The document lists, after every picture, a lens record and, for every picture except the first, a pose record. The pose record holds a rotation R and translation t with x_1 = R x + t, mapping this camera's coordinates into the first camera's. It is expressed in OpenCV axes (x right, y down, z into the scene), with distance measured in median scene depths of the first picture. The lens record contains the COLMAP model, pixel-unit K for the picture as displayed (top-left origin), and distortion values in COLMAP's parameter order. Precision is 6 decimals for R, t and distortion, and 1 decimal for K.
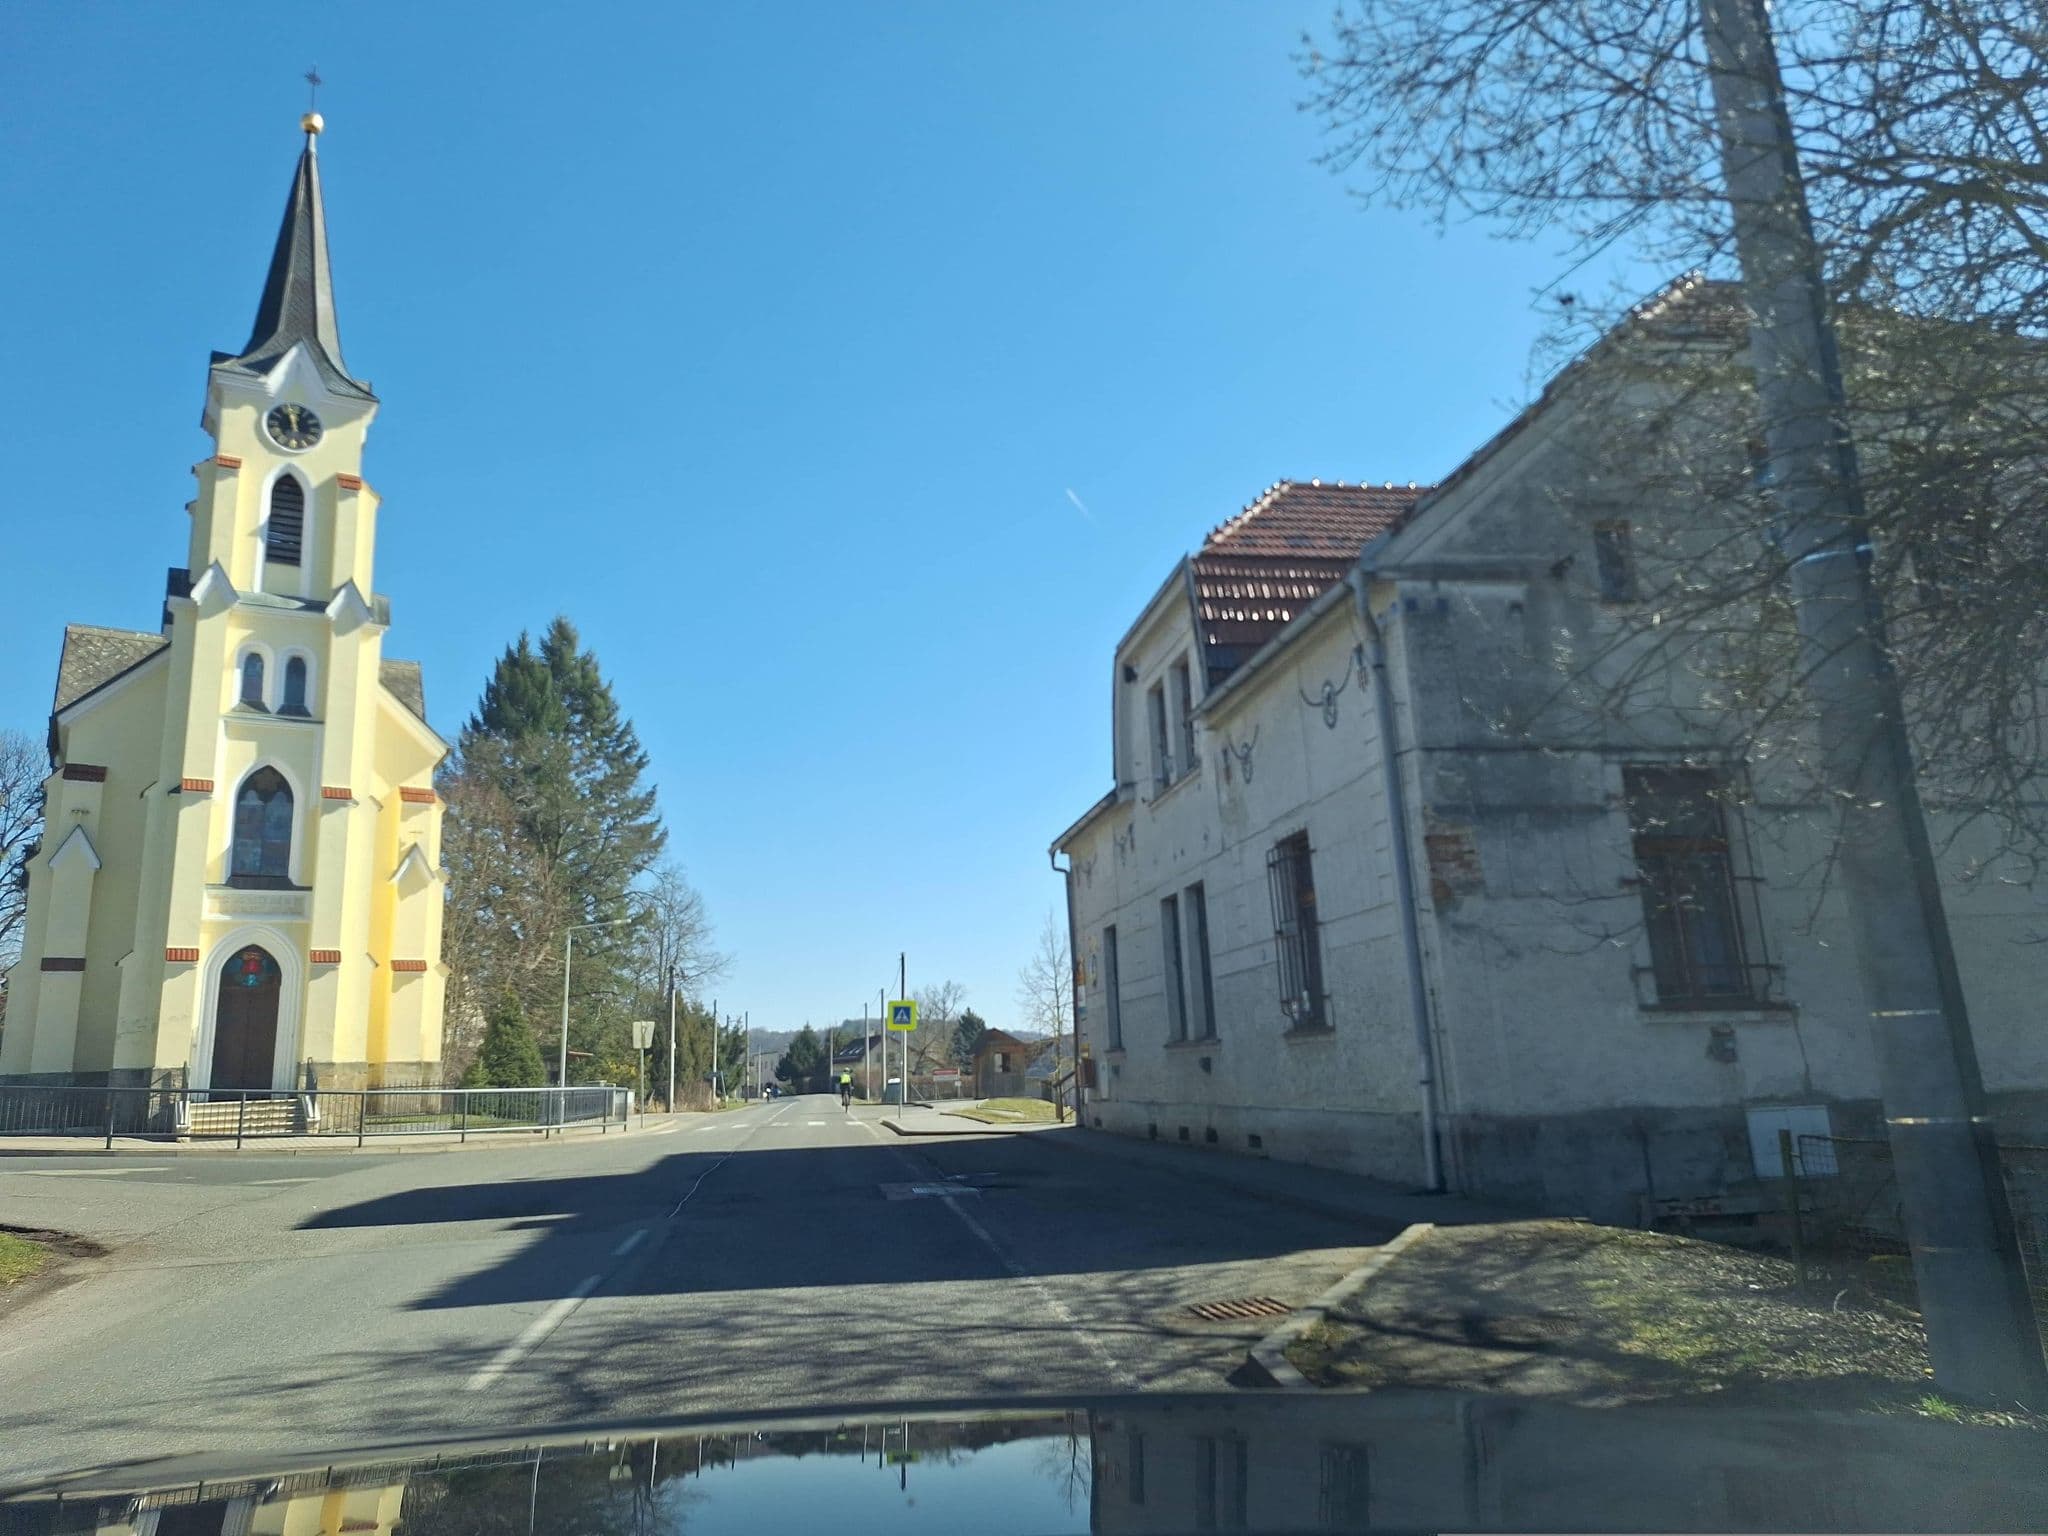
lens RADIAL K [[1226.8, 0, 1010.6], [0, 1226.8, 741.2], [0, 0, 1]] dist [0.118994, -0.119060]
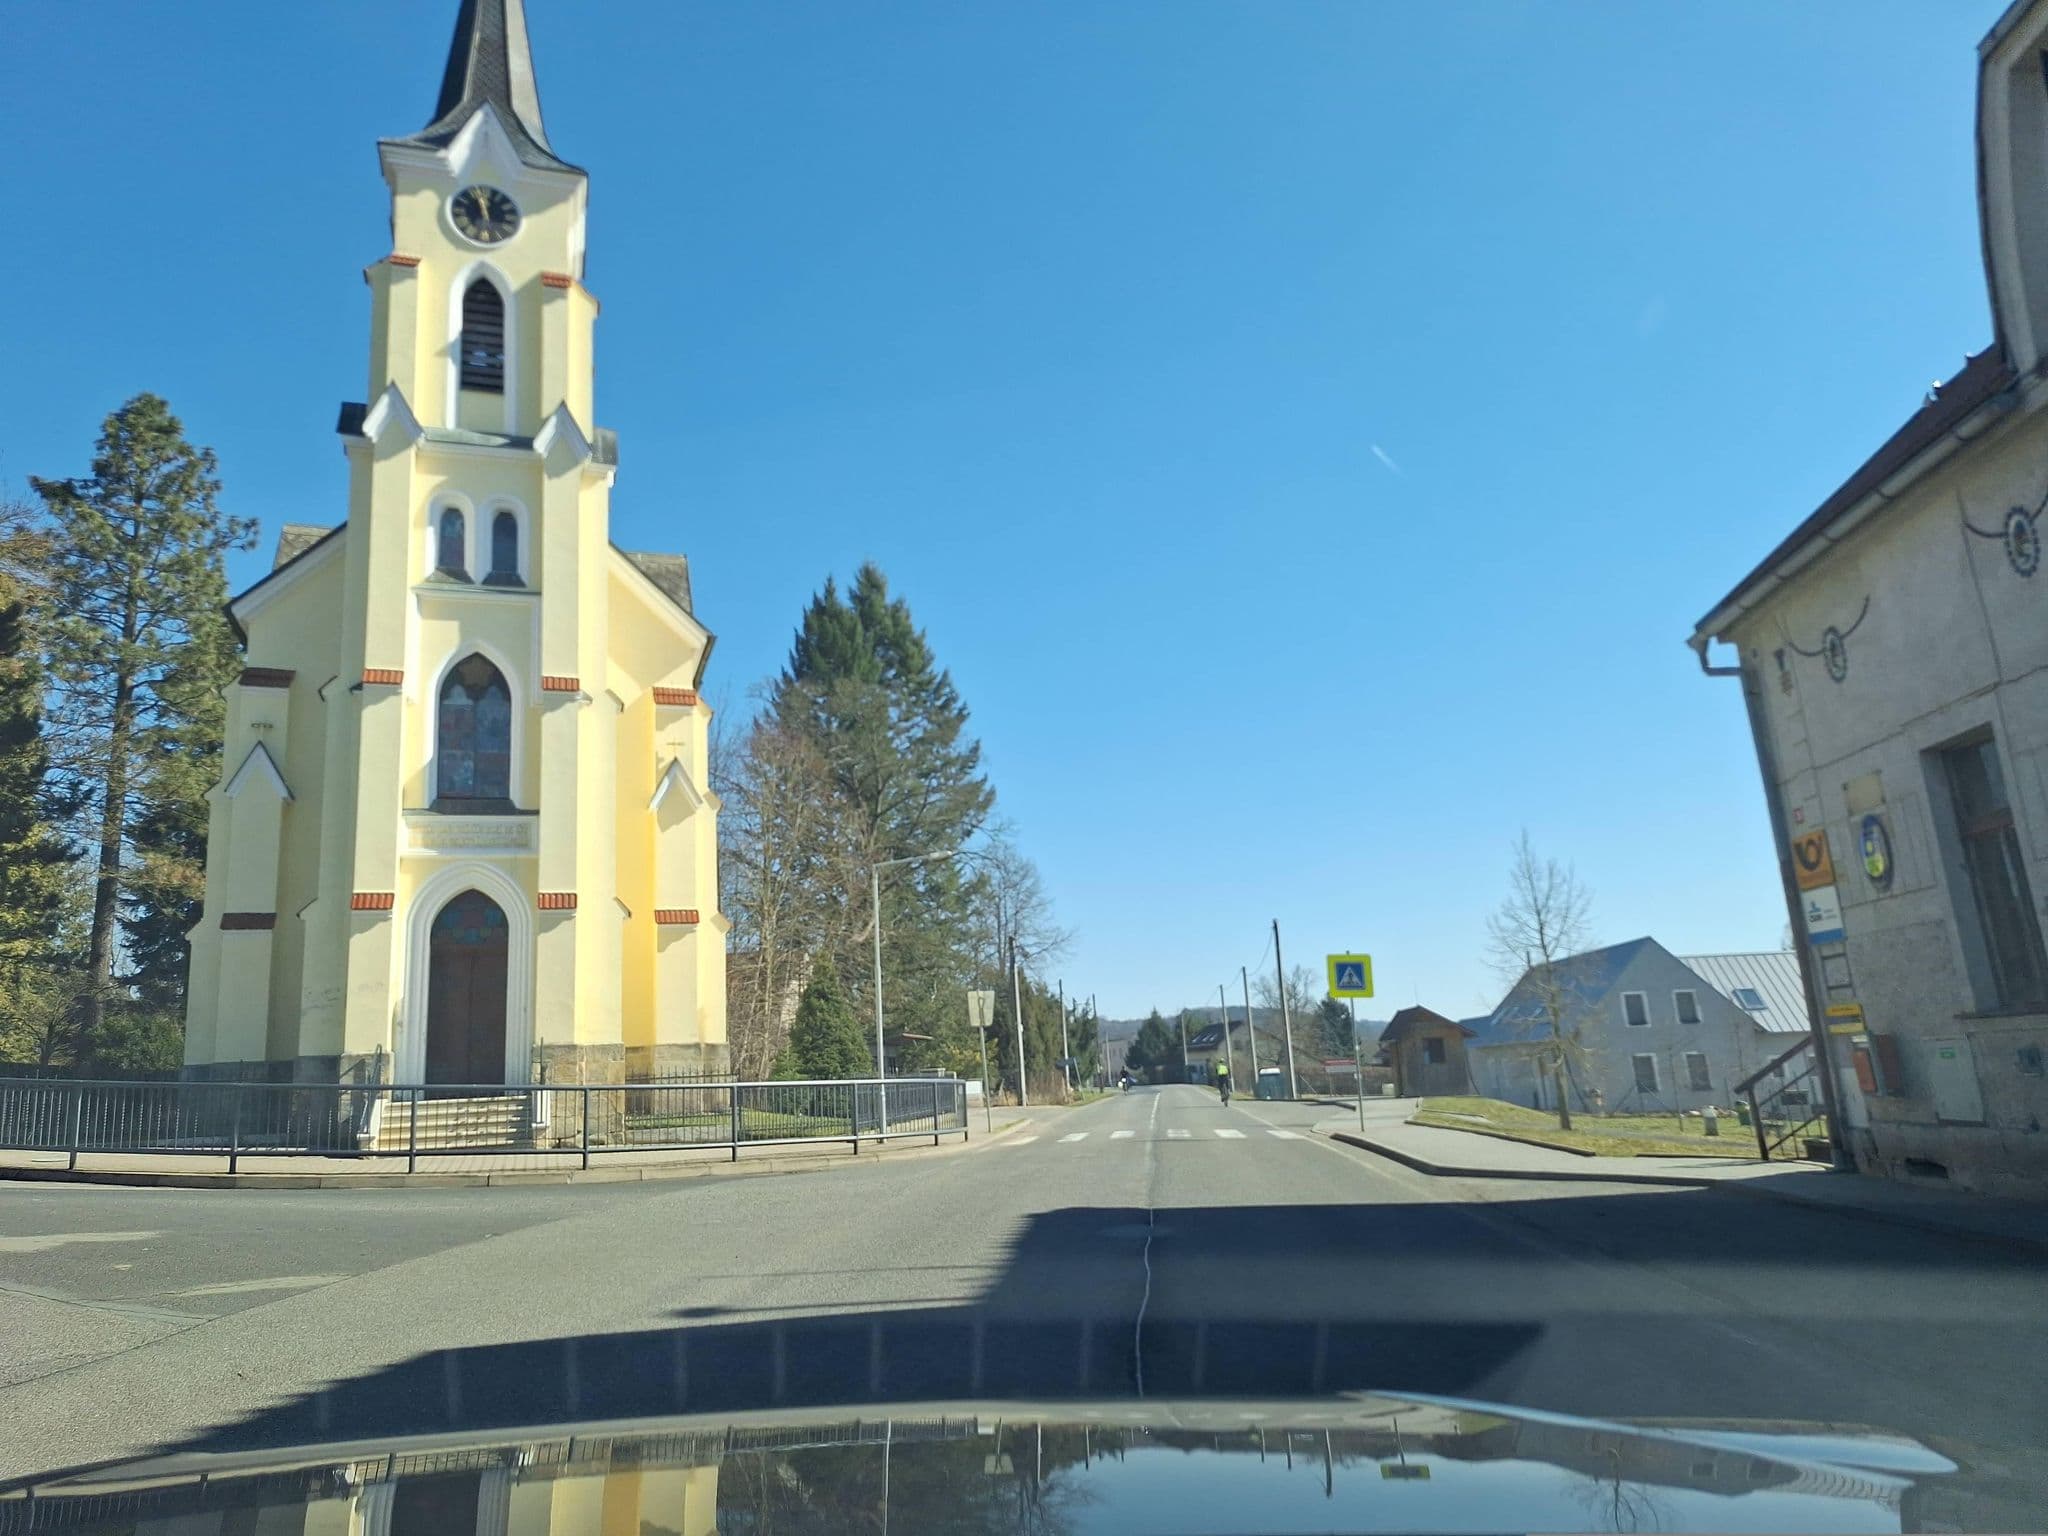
lens RADIAL K [[1238.8, 0, 1024.0], [0, 1238.8, 768.0], [0, 0, 1]] dist [0.164075, -0.226109]
pose [[0.967884, -0.061898, -0.243659, -0.088927], [0.069467, 0.997328, 0.022589, 0.086579], [0.241610, -0.038790, 0.969598, 0.321993]]
